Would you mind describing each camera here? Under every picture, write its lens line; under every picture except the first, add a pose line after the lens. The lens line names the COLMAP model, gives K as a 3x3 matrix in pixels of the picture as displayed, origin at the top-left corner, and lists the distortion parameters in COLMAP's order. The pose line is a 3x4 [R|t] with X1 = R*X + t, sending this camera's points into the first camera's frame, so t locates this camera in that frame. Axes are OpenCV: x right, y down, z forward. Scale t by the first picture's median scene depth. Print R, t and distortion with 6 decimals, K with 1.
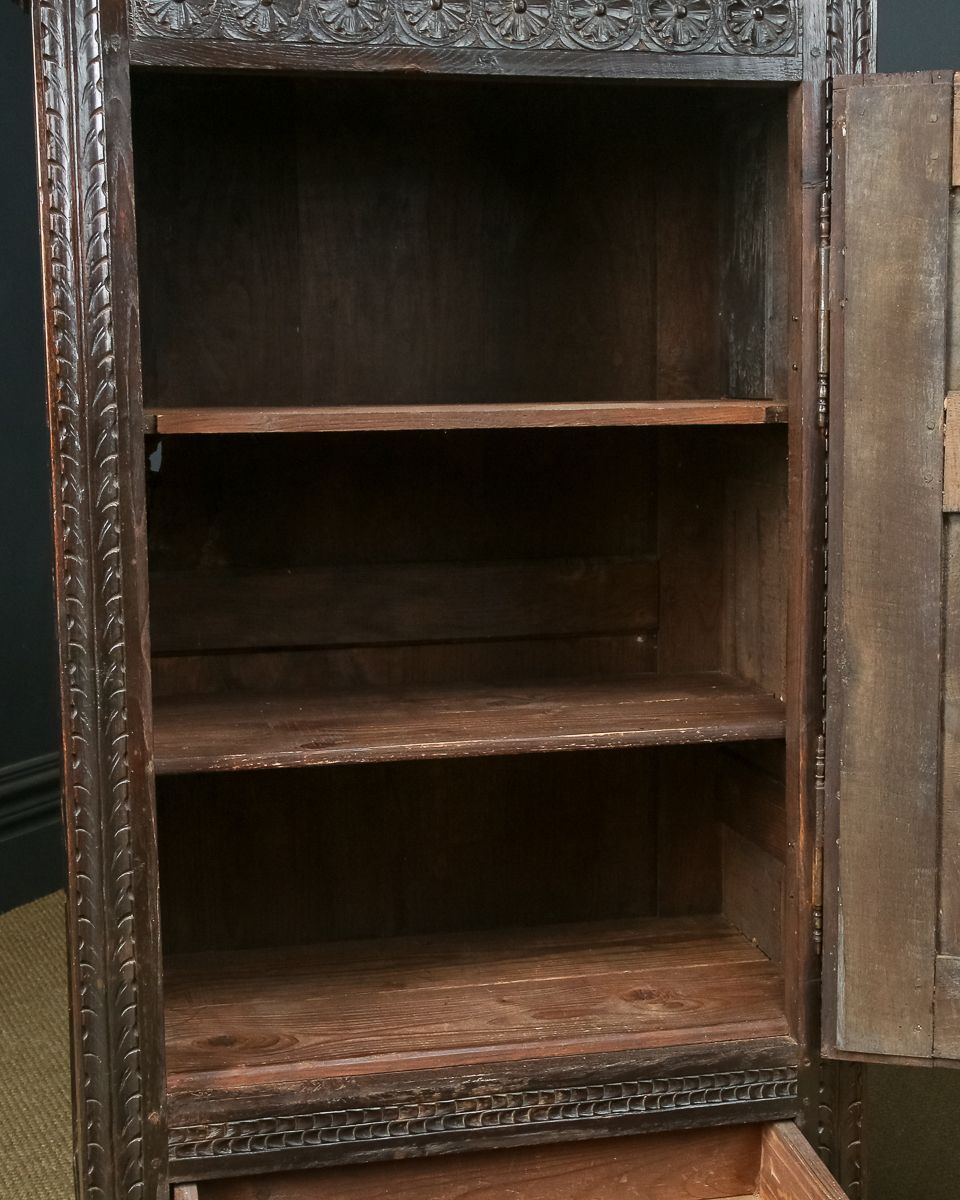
lens RADIAL K [[1939.6, 0, 561.3], [0, 1939.6, 593.6], [0, 0, 1]] dist [0.012630, 0.026955]
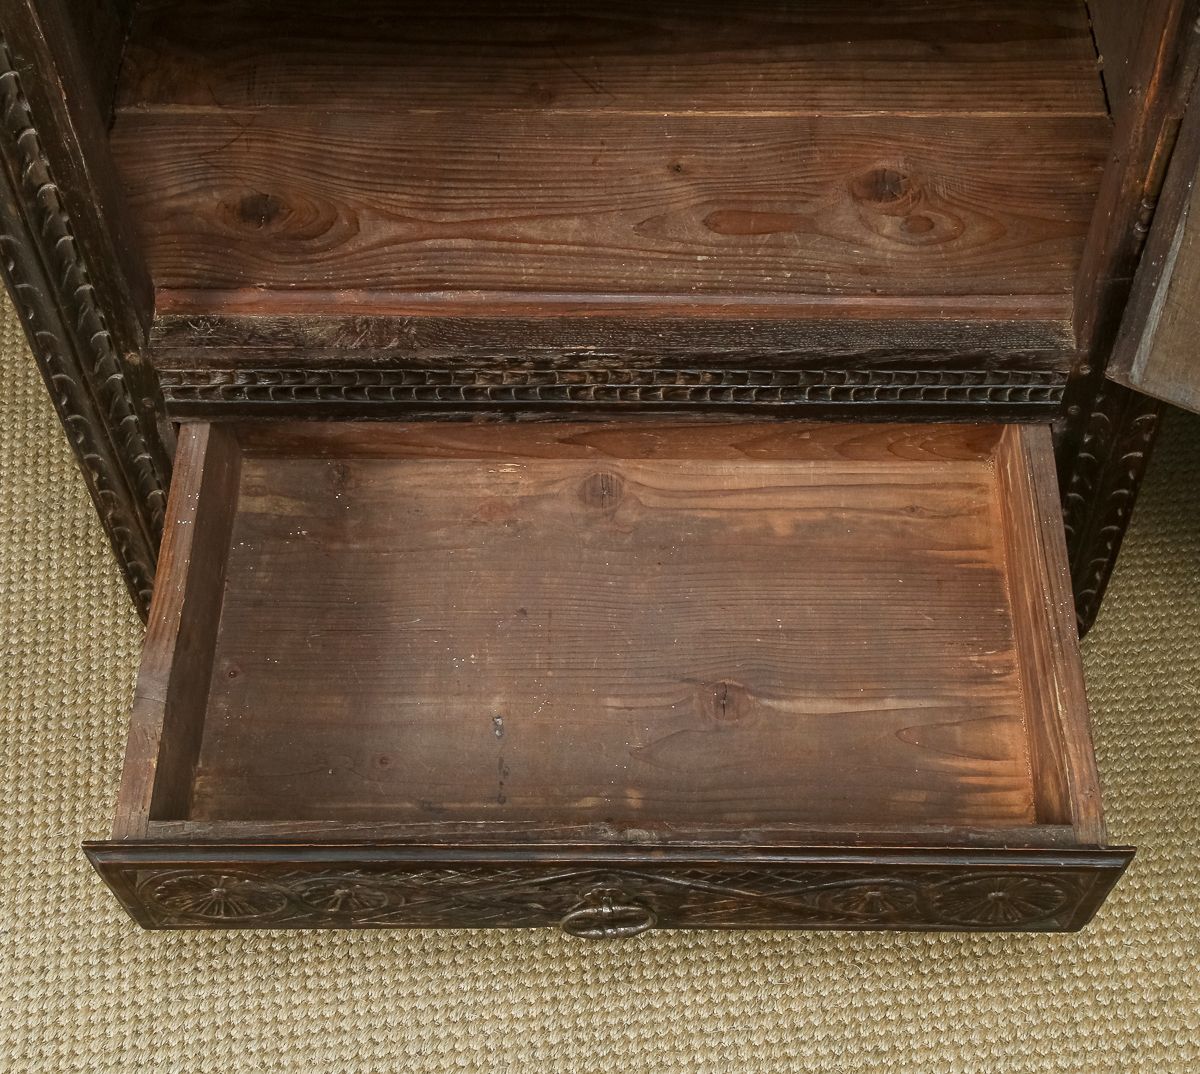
lens RADIAL K [[1777.7, 0, 653.1], [0, 1777.7, 538.2], [0, 0, 1]] dist [0.012428, 0.017989]
pose [[0.969818, 0.199027, -0.140860, 0.083255], [-0.039294, 0.697715, 0.715297, -0.161359], [0.240644, -0.688173, 0.684477, 0.521967]]
